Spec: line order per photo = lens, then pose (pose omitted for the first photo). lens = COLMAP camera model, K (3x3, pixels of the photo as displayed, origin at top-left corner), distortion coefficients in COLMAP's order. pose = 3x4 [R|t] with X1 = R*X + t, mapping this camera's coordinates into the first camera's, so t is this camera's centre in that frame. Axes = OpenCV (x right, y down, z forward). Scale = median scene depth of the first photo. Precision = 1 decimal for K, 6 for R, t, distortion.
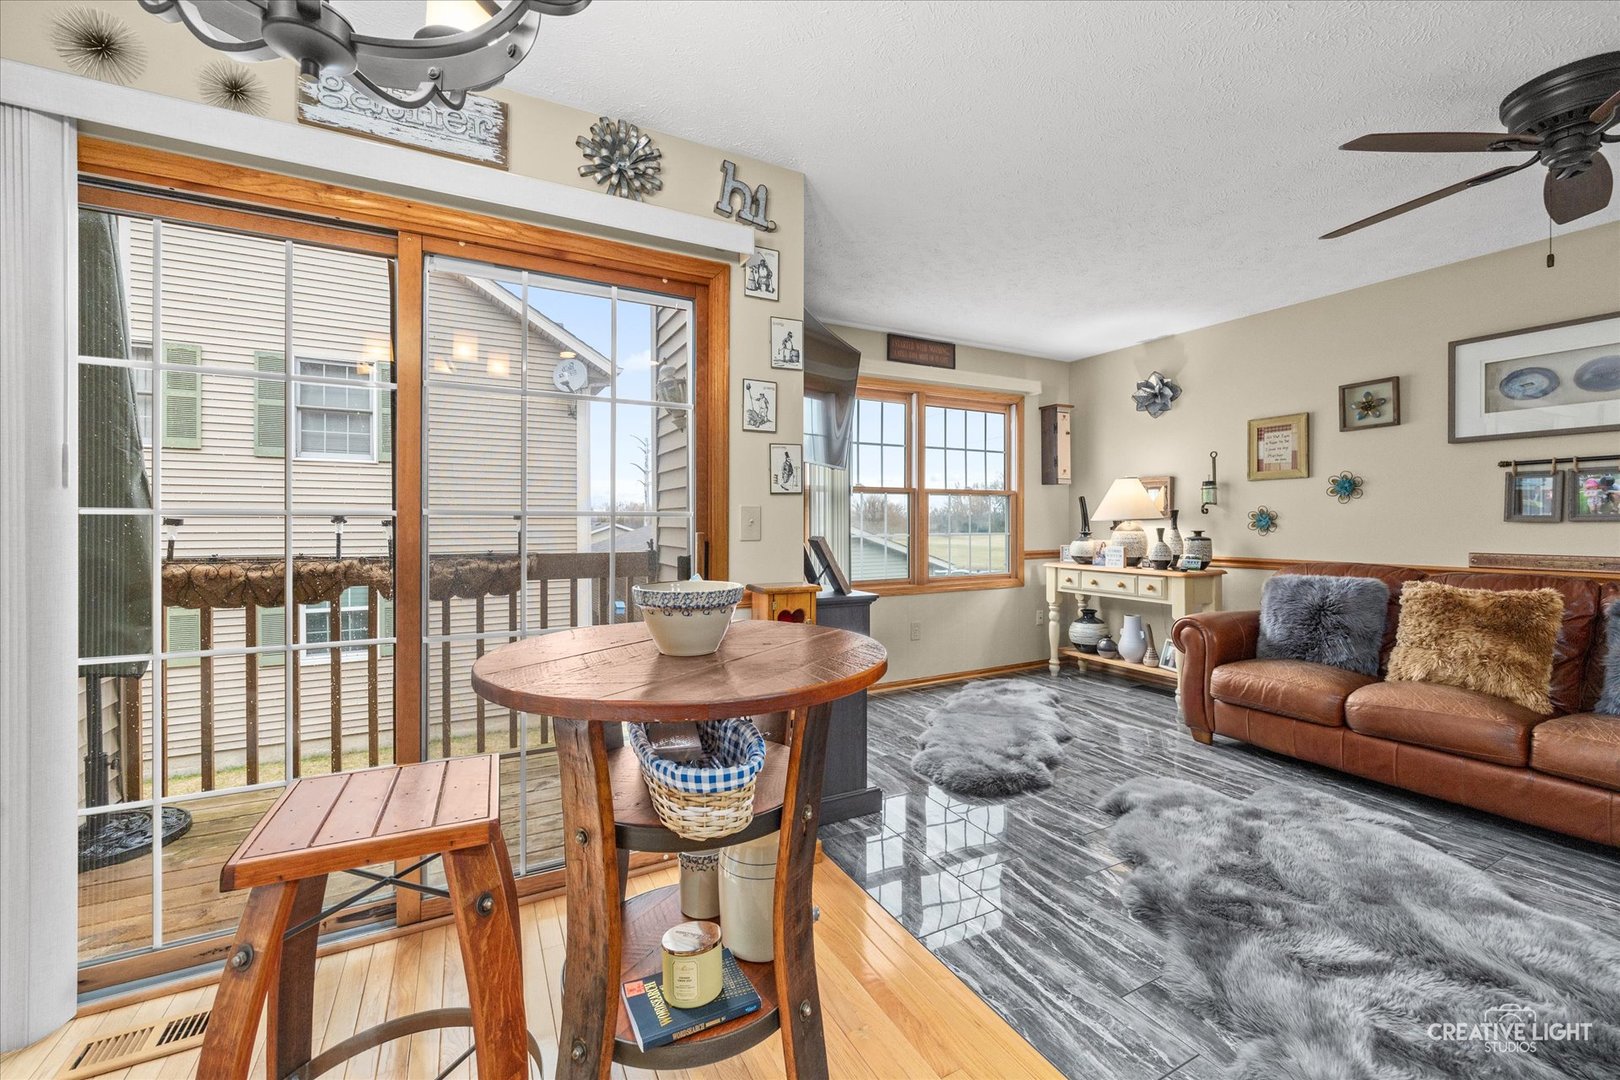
lens RADIAL K [[650.1, 0, 804.1], [0, 650.1, 526.7], [0, 0, 1]] dist [-0.003338, 0.000132]
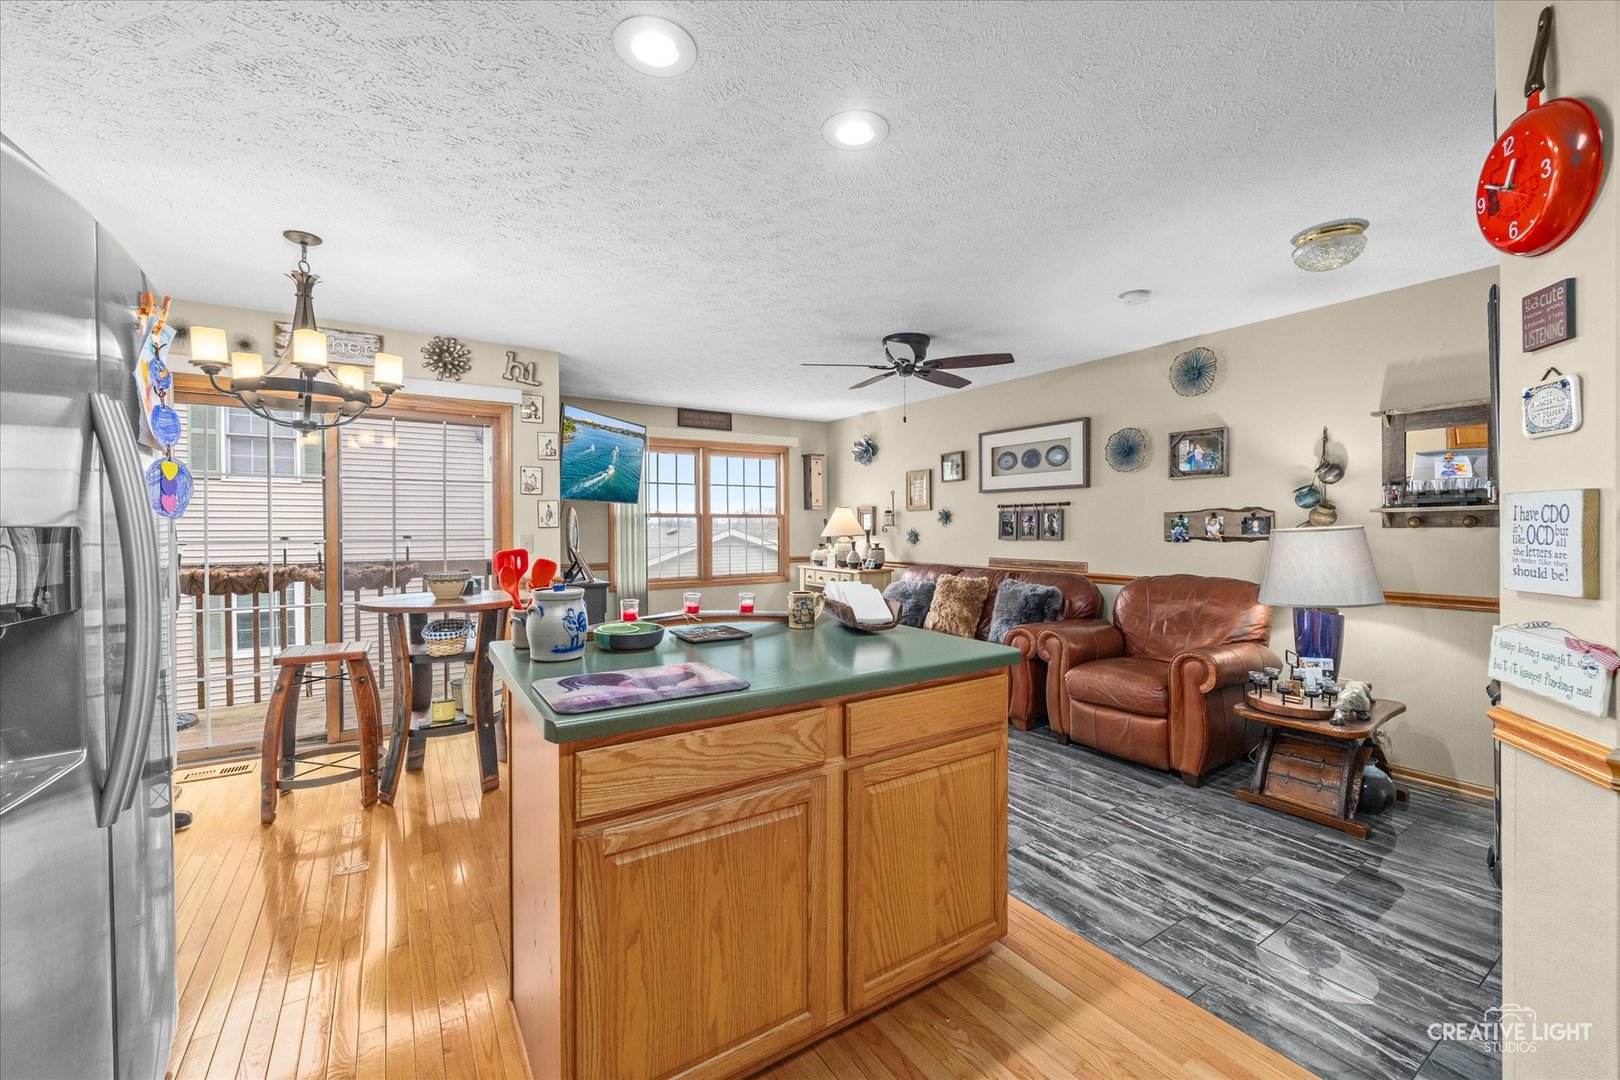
lens RADIAL K [[650.1, 0, 806.2], [0, 650.1, 541.6], [0, 0, 1]] dist [-0.003338, 0.000132]
pose [[0.996432, -0.002590, 0.084355, 0.402178], [0.001154, 0.999854, 0.017071, -0.031651], [-0.084387, -0.016913, 0.996290, -0.661604]]
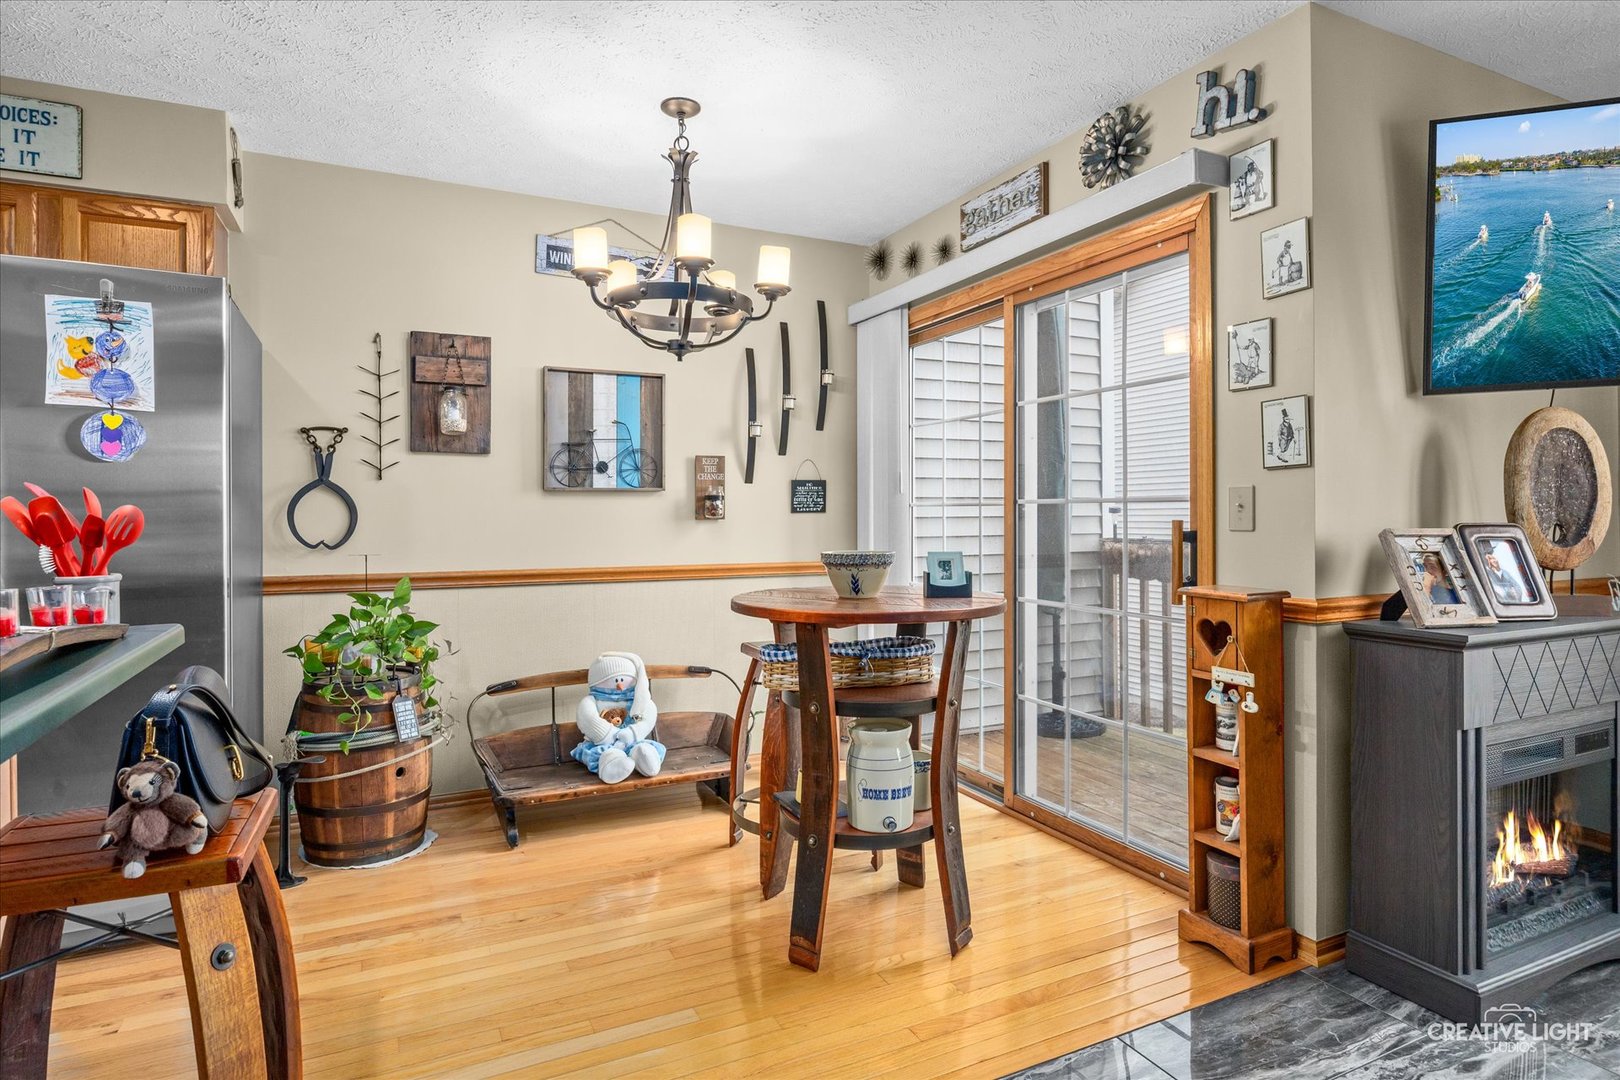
lens RADIAL K [[867.2, 0, 825.3], [0, 867.2, 513.7], [0, 0, 1]] dist [-0.002156, -0.000624]
pose [[-0.020378, 0.001704, -0.999791, 0.699052], [-0.000926, 0.999998, 0.001723, -0.000522], [0.999792, 0.000961, -0.020376, 0.379564]]
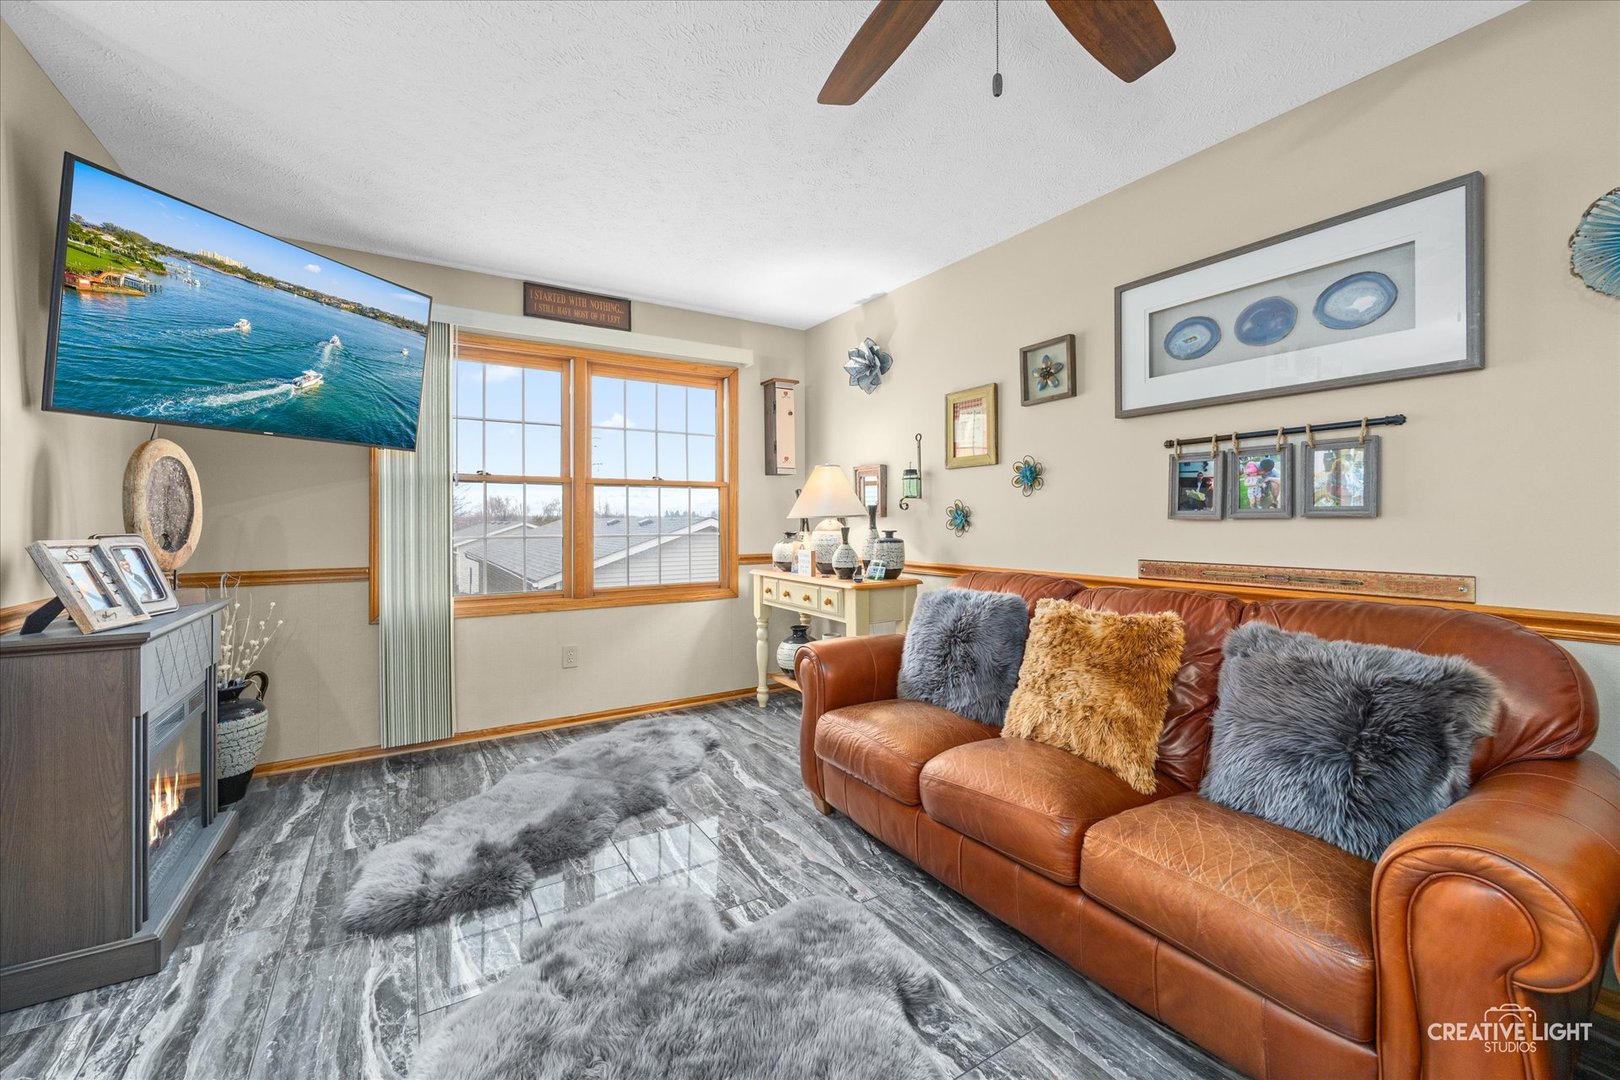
lens RADIAL K [[650.1, 0, 808.8], [0, 650.1, 522.5], [0, 0, 1]] dist [-0.003338, 0.000132]
pose [[0.997007, 0.000756, 0.077301, 0.573179], [-0.000379, 0.999988, -0.004892, -0.000065], [-0.077304, 0.004848, 0.996996, 0.258145]]
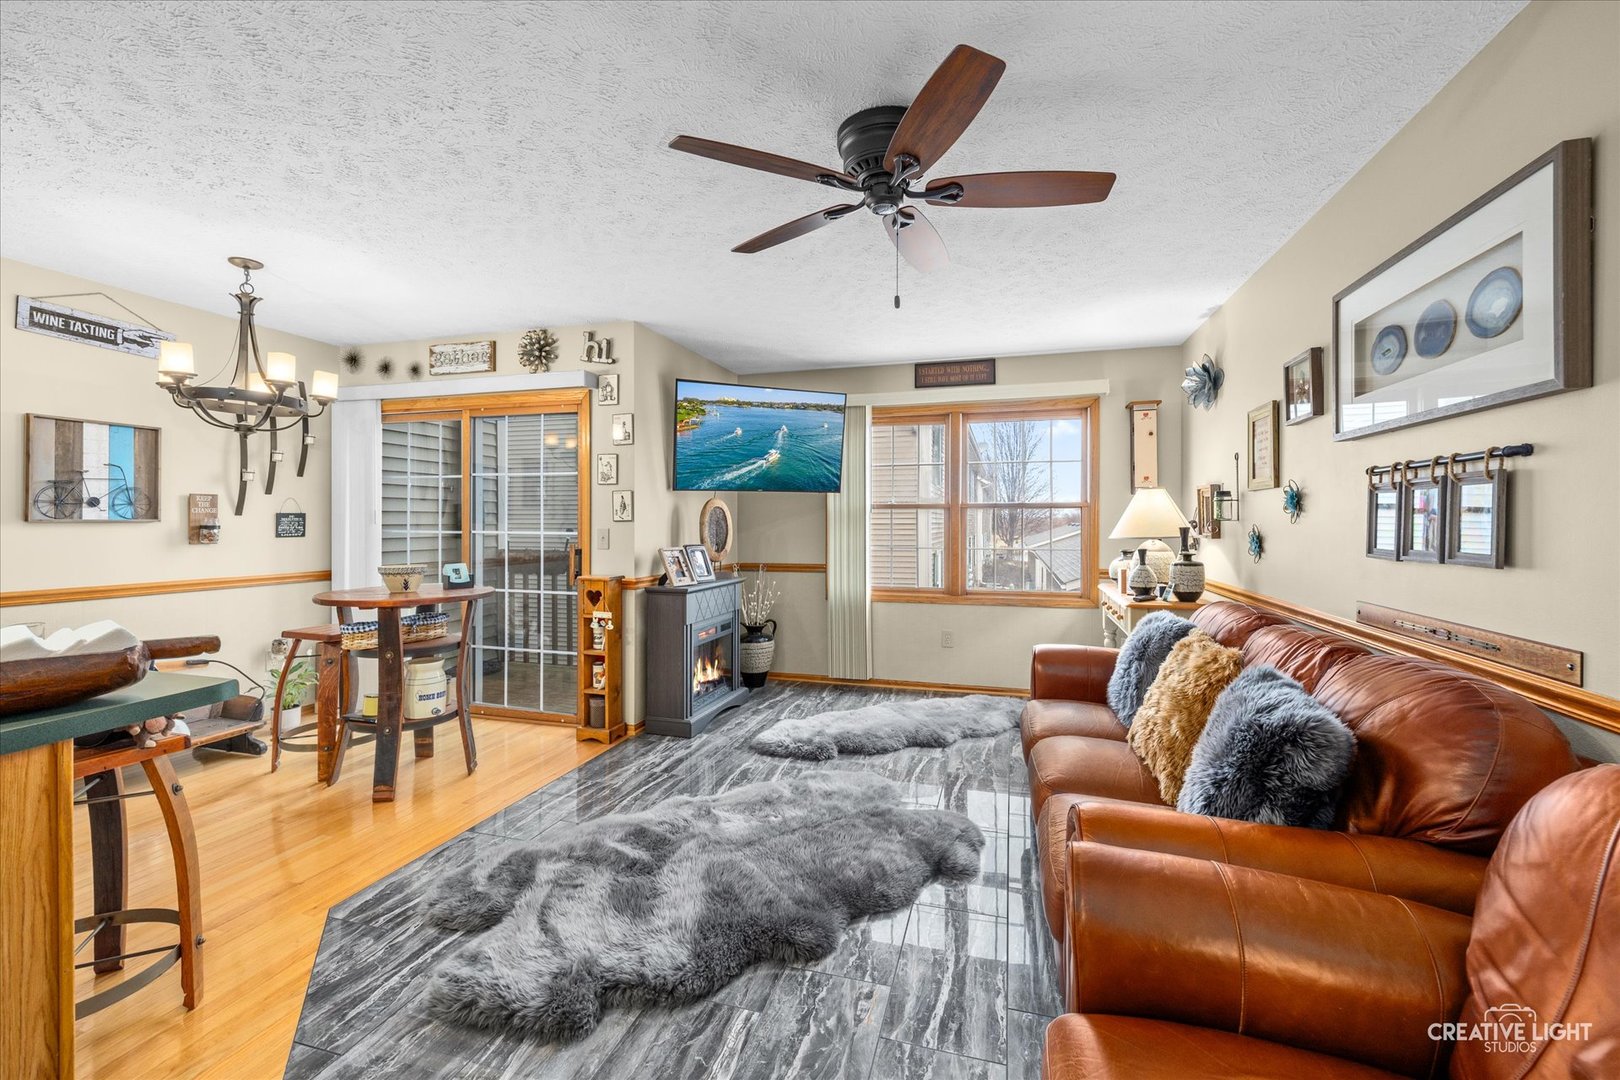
lens RADIAL K [[650.1, 0, 800.2], [0, 650.1, 530.9], [0, 0, 1]] dist [-0.003338, 0.000132]
pose [[0.717251, 0.012848, -0.696696, 1.062299], [-0.008540, 0.999917, 0.009647, -0.033725], [0.696762, -0.000969, 0.717302, 0.103984]]
